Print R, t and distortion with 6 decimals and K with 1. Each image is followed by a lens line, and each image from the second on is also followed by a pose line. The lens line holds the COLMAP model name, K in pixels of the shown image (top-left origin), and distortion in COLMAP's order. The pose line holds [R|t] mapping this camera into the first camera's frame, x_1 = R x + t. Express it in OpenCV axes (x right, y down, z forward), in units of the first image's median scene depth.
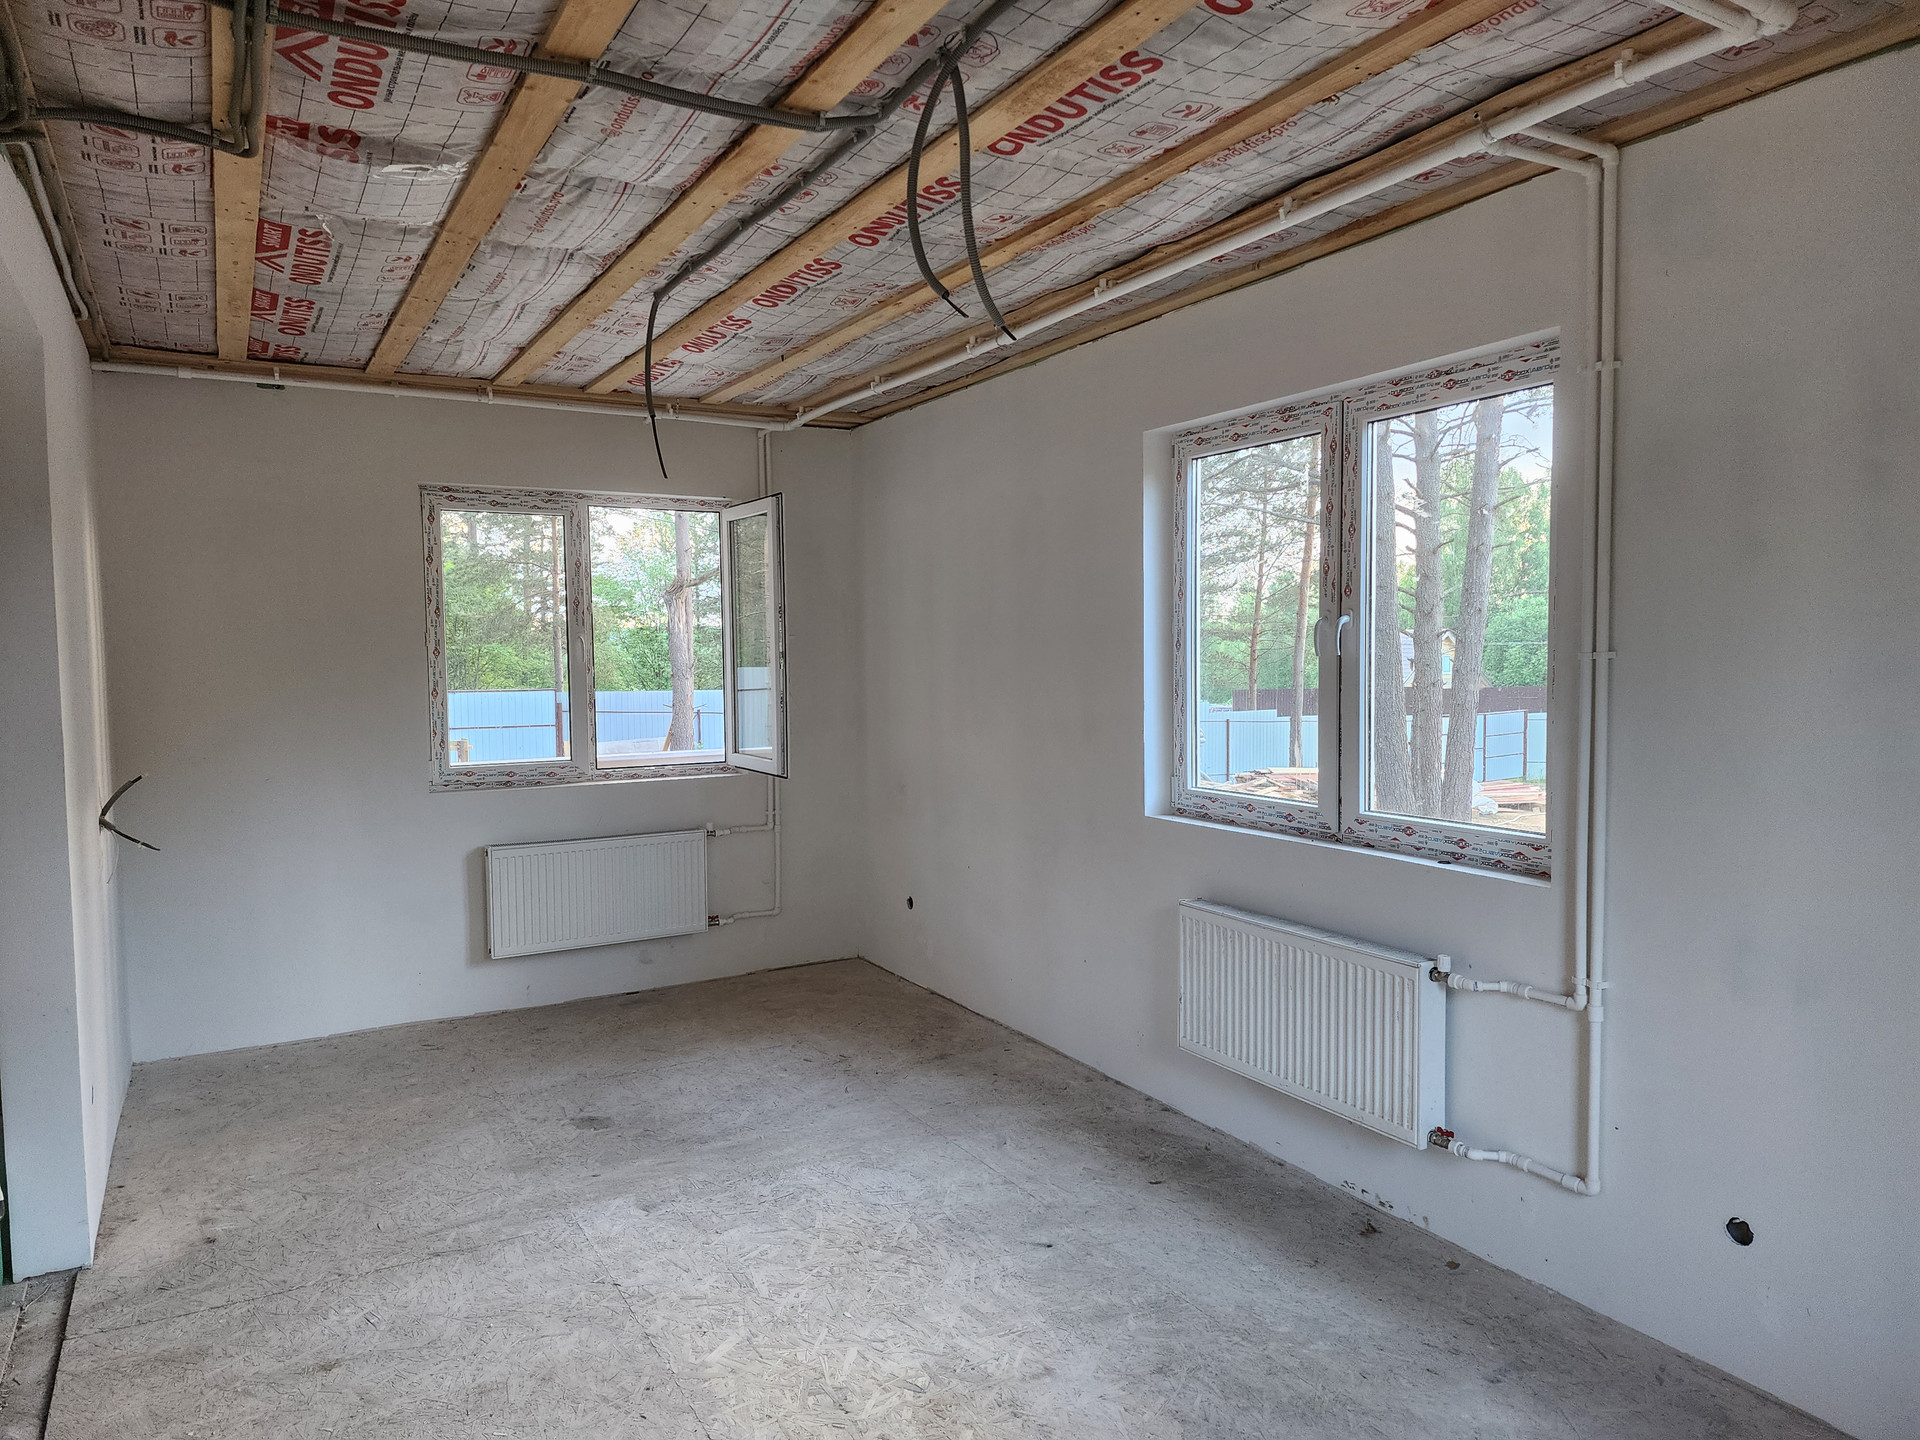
lens RADIAL K [[1300.0, 0, 960.0], [0, 1300.0, 720.0], [0, 0, 1]] dist [0.018050, -0.005801]
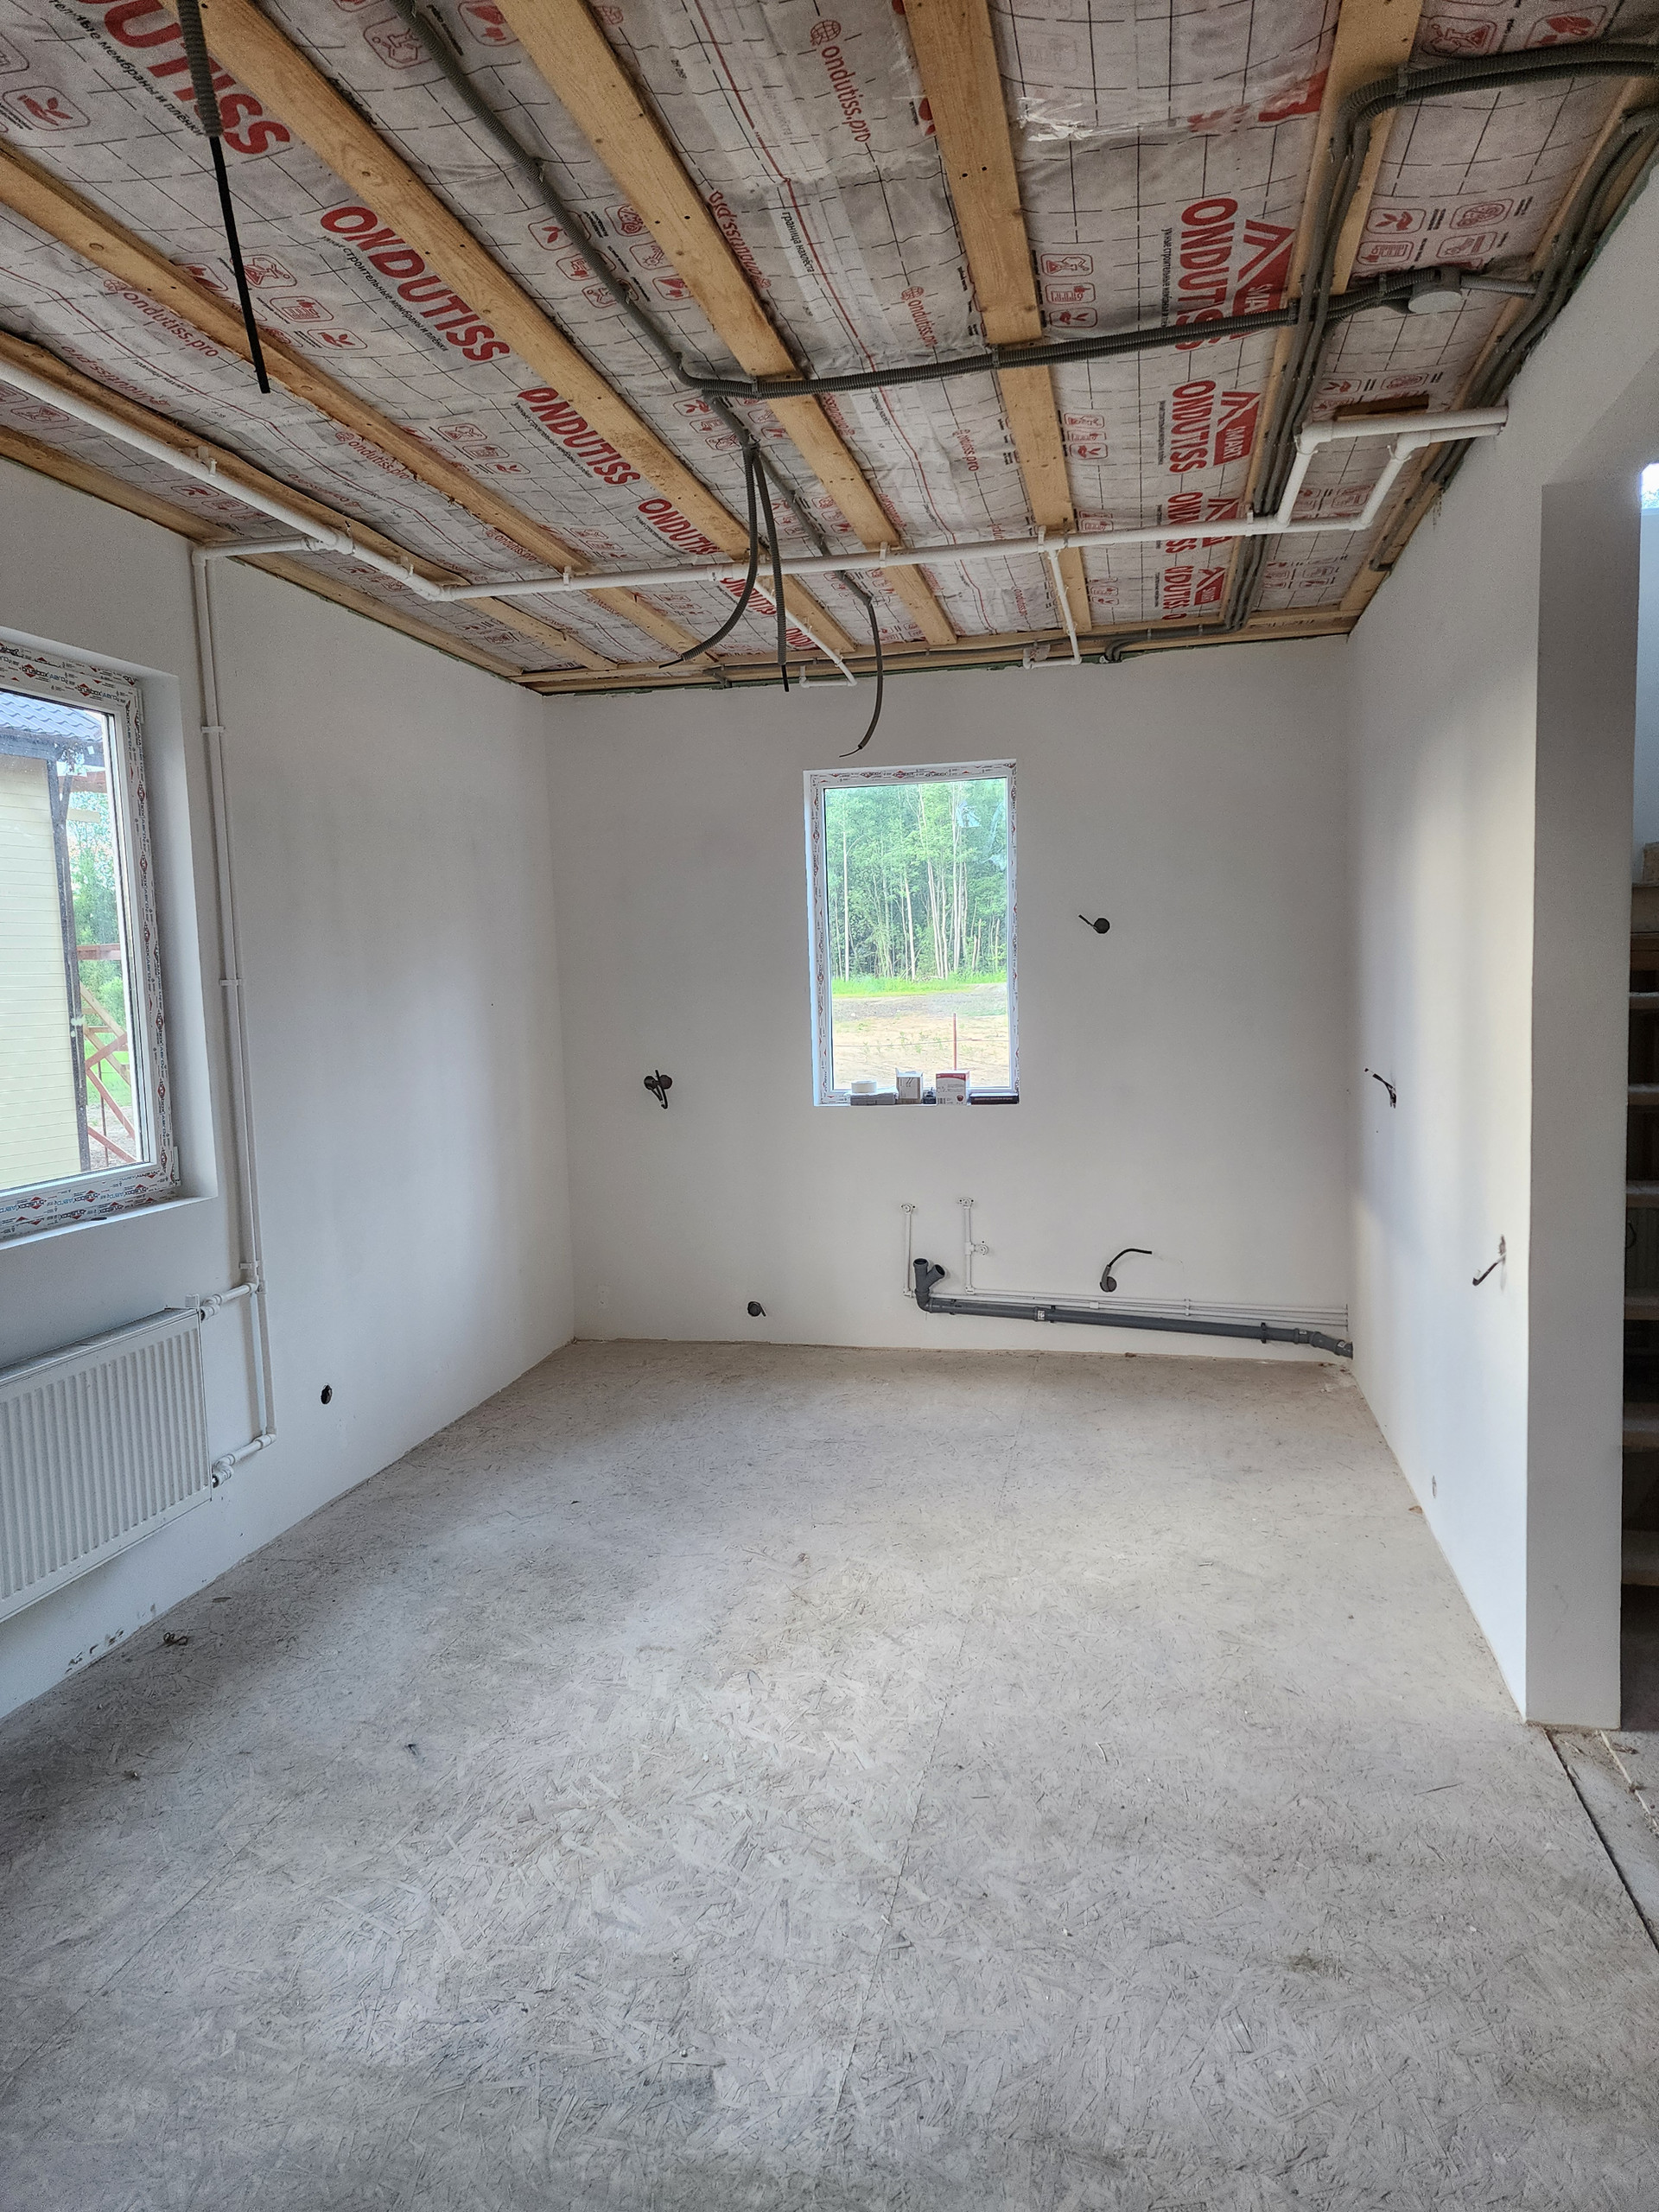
lens RADIAL K [[1497.7, 0, 829.5], [0, 1497.7, 1106.0], [0, 0, 1]] dist [0.018050, -0.005801]
pose [[-0.750090, -0.027558, 0.660762, -0.724204], [0.073804, 0.989402, 0.125047, -0.062428], [-0.657205, 0.142563, -0.740106, 1.515041]]
